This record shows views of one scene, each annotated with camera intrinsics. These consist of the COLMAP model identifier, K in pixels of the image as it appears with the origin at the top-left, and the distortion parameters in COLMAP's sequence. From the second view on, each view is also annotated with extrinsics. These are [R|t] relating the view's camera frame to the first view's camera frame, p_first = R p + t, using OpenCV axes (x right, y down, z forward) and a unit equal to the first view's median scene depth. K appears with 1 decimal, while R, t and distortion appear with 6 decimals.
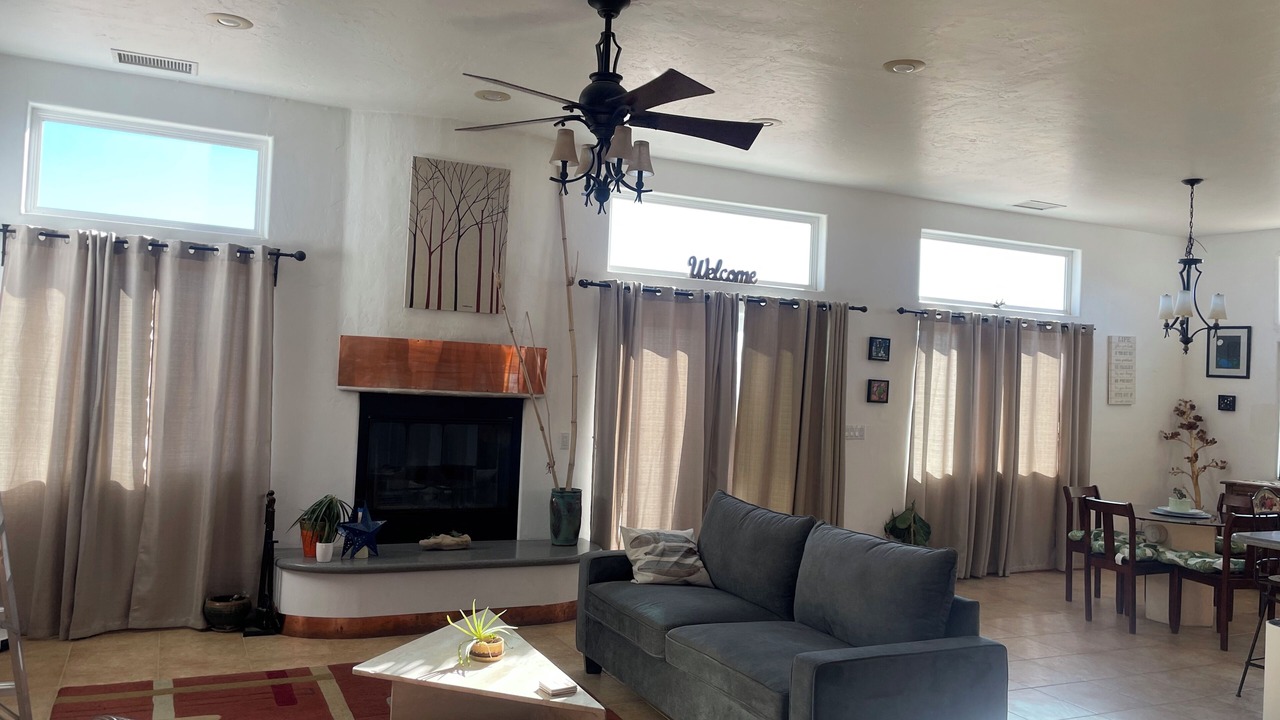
lens RADIAL K [[980.2, 0, 640.0], [0, 980.2, 360.0], [0, 0, 1]] dist [0.091475, -0.131931]
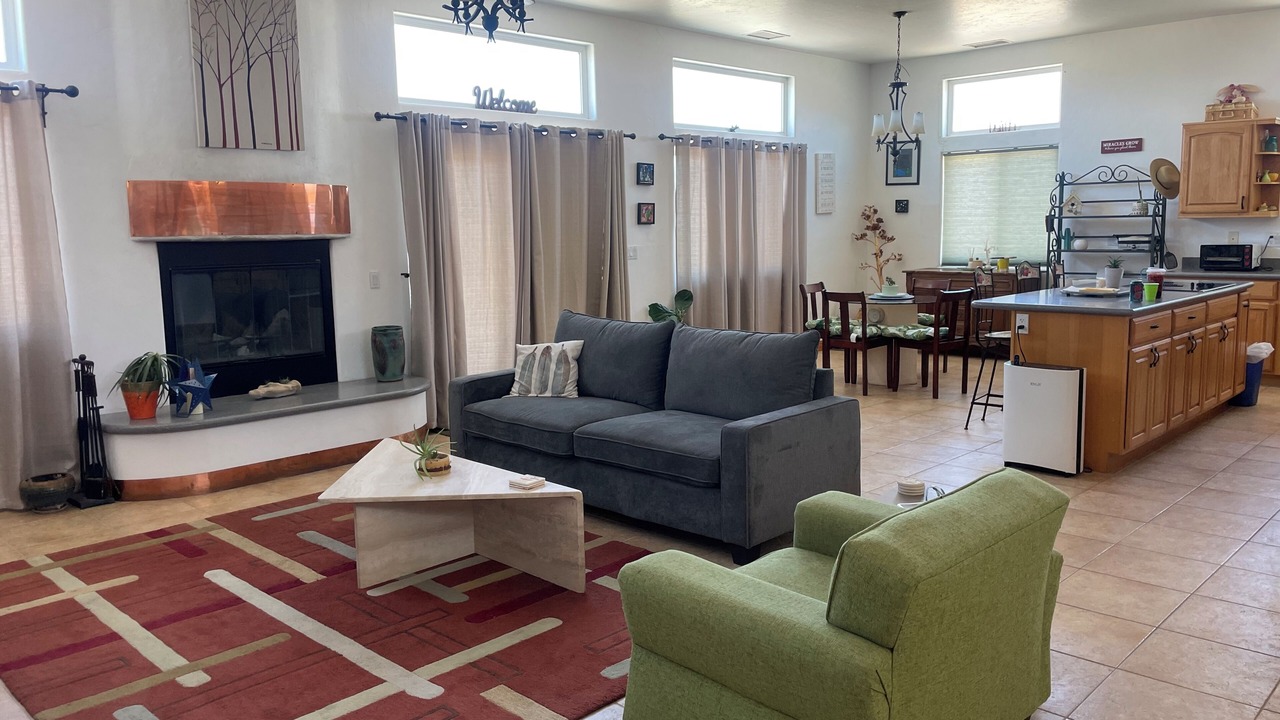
lens RADIAL K [[980.2, 0, 640.0], [0, 980.2, 360.0], [0, 0, 1]] dist [0.091475, -0.131931]
pose [[0.935175, -0.109232, 0.336923, -0.165048], [0.052227, 0.983385, 0.173856, 0.002324], [-0.350315, -0.144990, 0.925342, -0.031660]]
